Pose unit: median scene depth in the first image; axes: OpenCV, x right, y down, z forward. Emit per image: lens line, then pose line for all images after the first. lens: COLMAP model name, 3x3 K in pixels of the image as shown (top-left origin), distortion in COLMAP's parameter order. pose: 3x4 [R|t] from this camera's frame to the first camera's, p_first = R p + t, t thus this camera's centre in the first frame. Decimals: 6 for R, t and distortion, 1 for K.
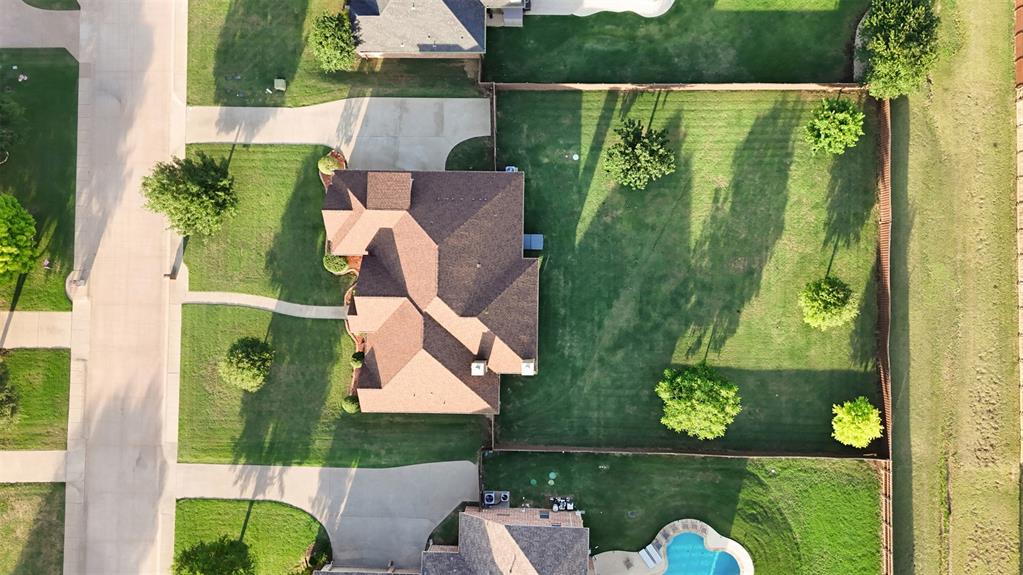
lens RADIAL K [[749.2, 0, 511.5], [0, 749.2, 287.5], [0, 0, 1]] dist [0.076678, -0.076457]
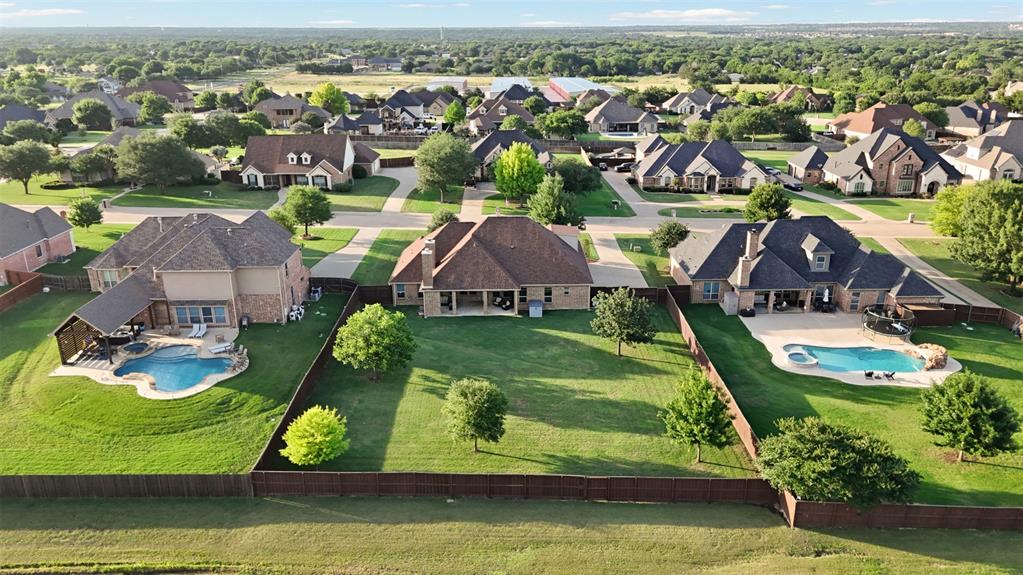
lens RADIAL K [[749.2, 0, 511.5], [0, 749.2, 287.5], [0, 0, 1]] dist [0.076678, -0.076457]
pose [[0.018114, 0.363073, -0.931585, 1.047749], [-0.999831, 0.009587, -0.015704, -0.006917], [0.003230, 0.931712, 0.363185, 0.556153]]
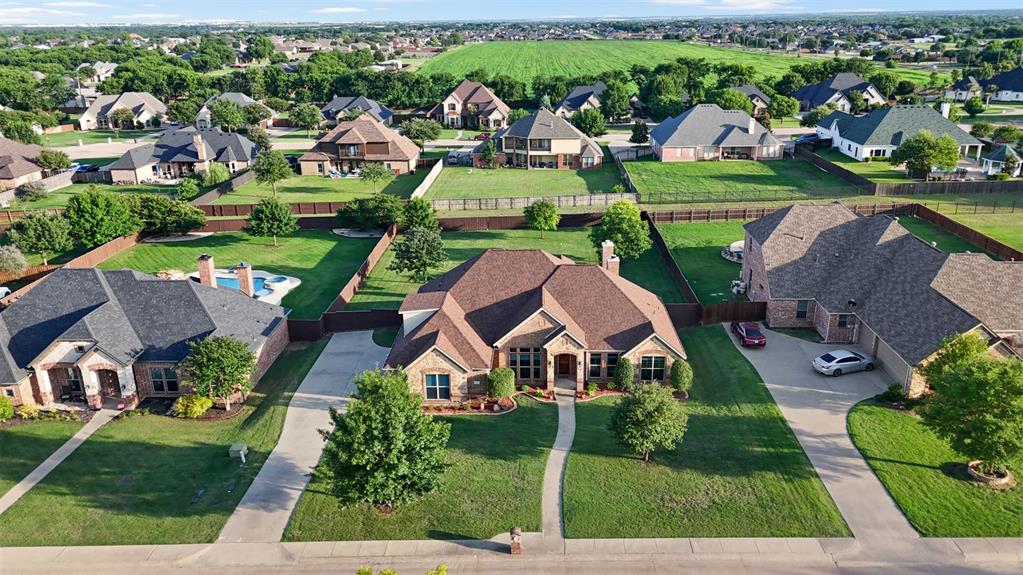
lens RADIAL K [[749.2, 0, 511.5], [0, 749.2, 287.5], [0, 0, 1]] dist [0.076678, -0.076457]
pose [[0.023827, -0.297198, 0.954518, -0.922915], [0.999575, -0.008965, -0.027743, 0.000847], [0.016802, 0.954774, 0.296859, 0.664744]]
